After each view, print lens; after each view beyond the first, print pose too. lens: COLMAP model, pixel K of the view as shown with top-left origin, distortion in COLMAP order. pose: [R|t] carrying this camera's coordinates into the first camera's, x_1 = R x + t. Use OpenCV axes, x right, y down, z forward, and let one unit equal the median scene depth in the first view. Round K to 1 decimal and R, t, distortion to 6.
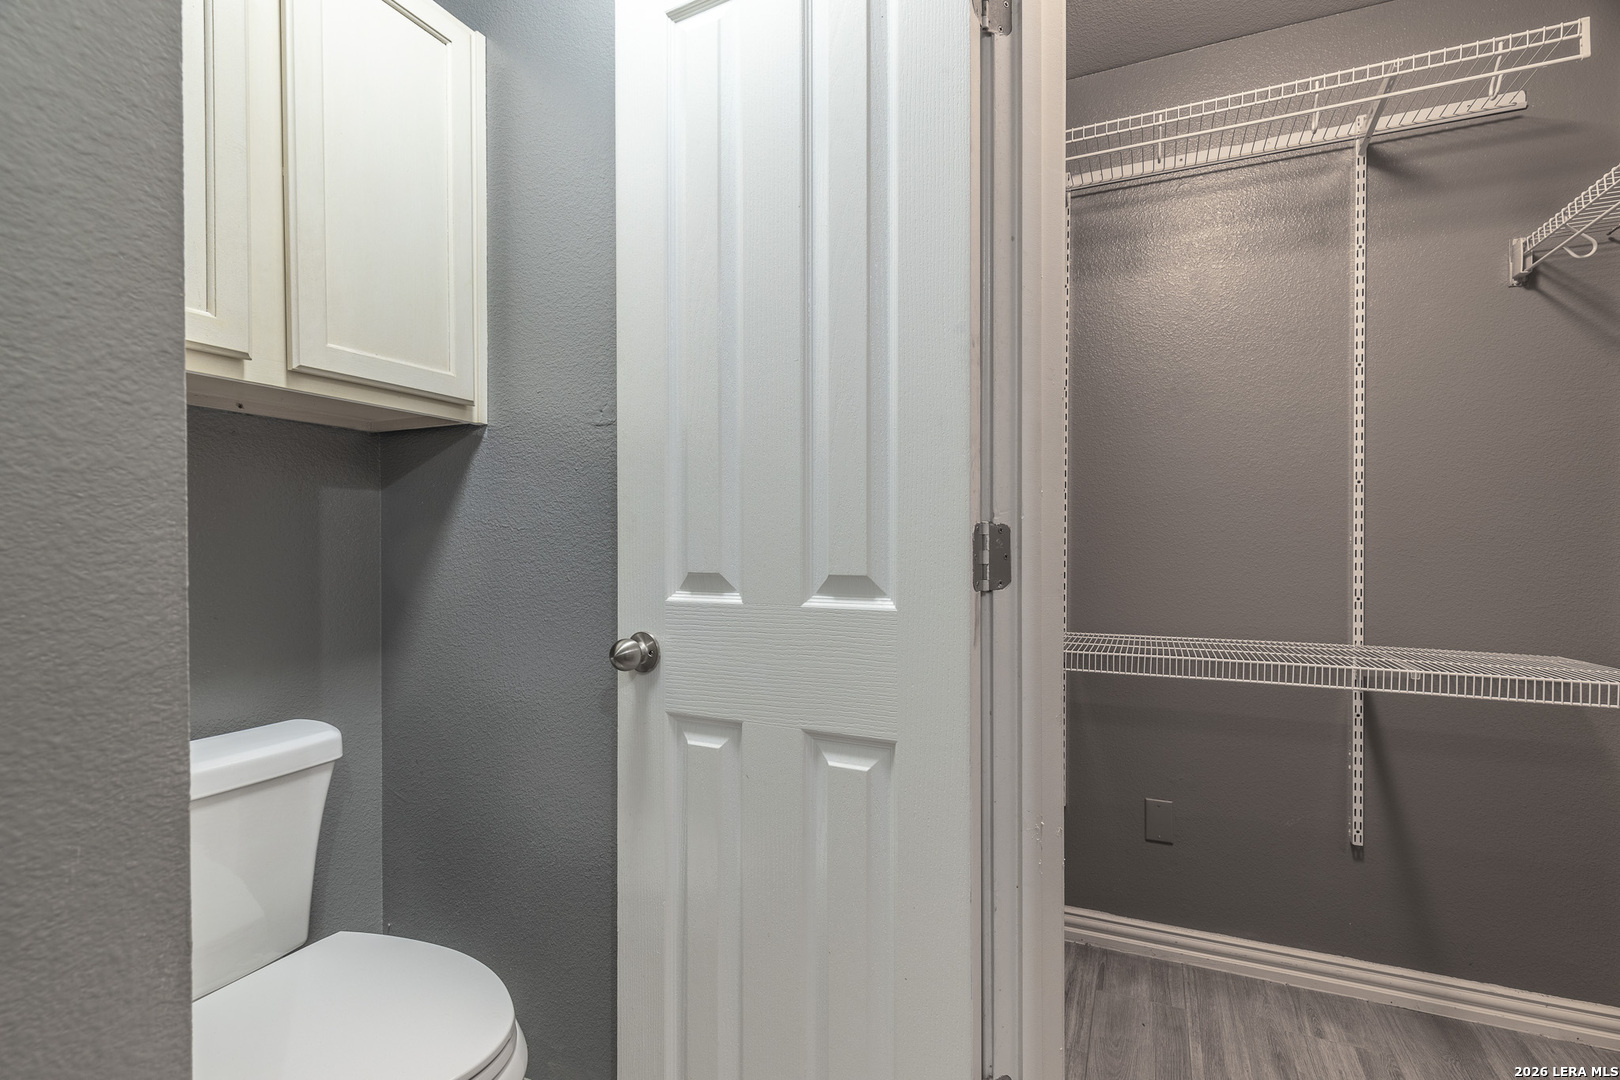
lens RADIAL K [[751.7, 0, 825.6], [0, 751.7, 538.7], [0, 0, 1]] dist [0.002677, 0.000082]
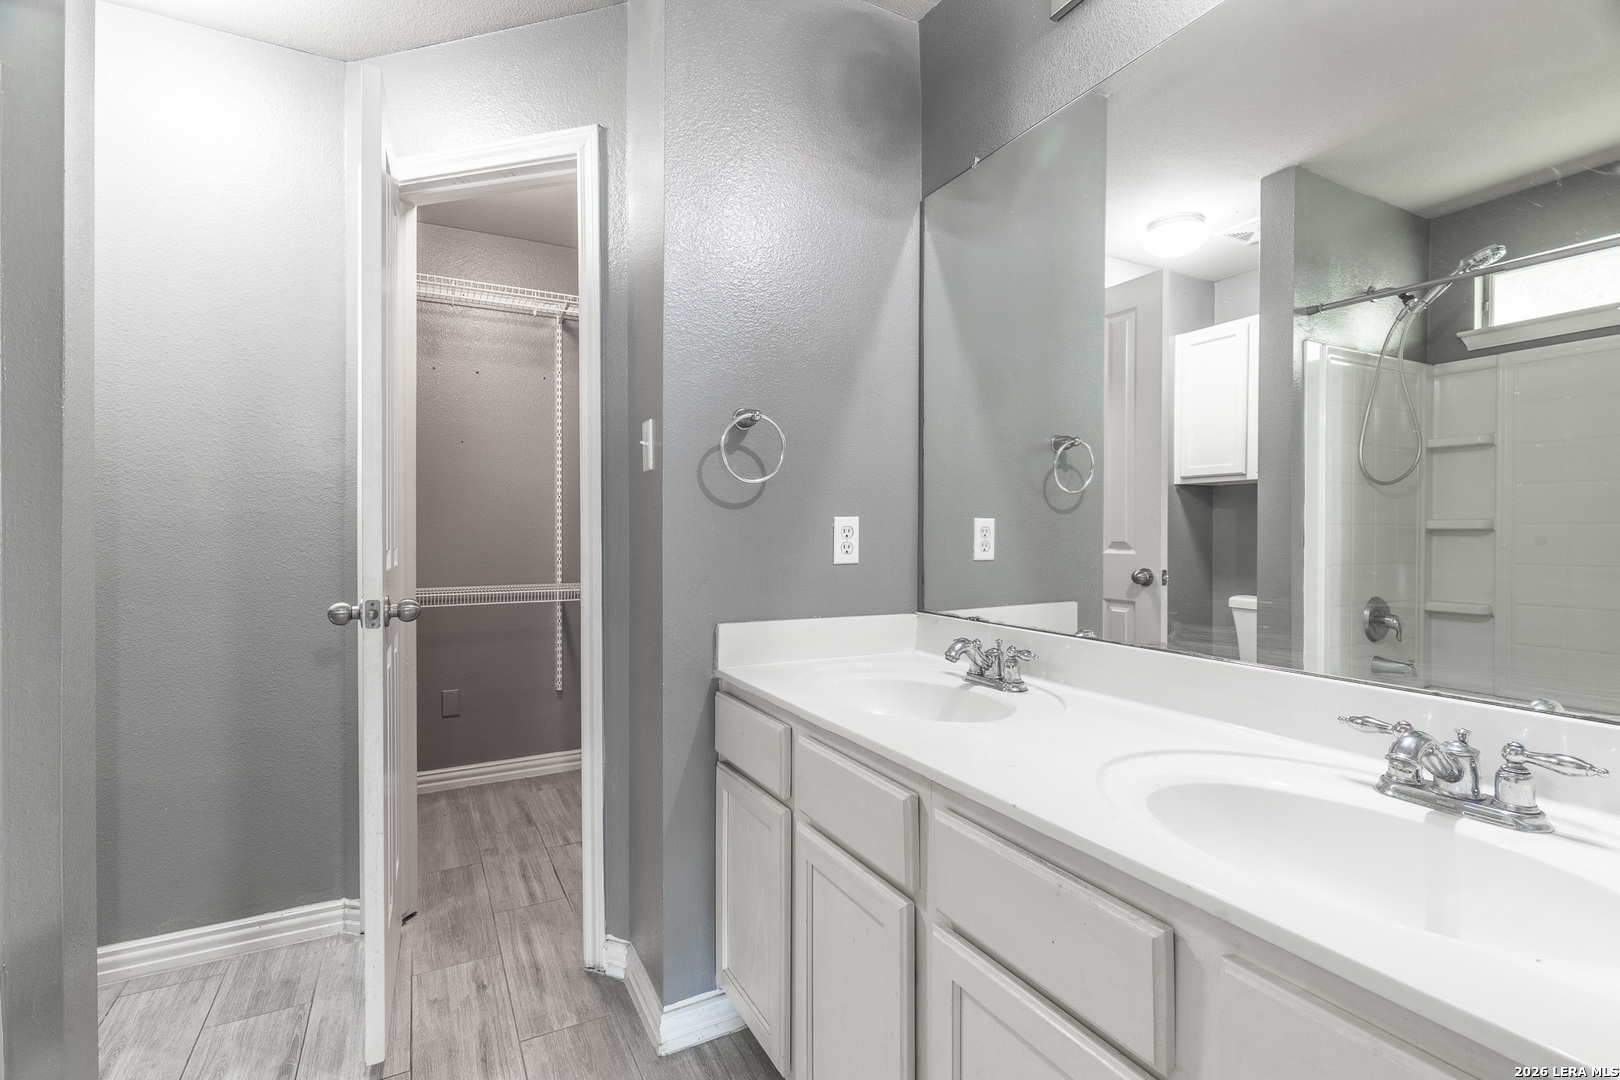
lens RADIAL K [[751.7, 0, 818.7], [0, 751.7, 538.5], [0, 0, 1]] dist [0.002677, 0.000082]
pose [[0.622882, -0.004989, 0.782300, -0.359277], [-0.000091, 0.999979, 0.006450, 0.016674], [-0.782316, -0.004088, 0.622869, -0.679327]]
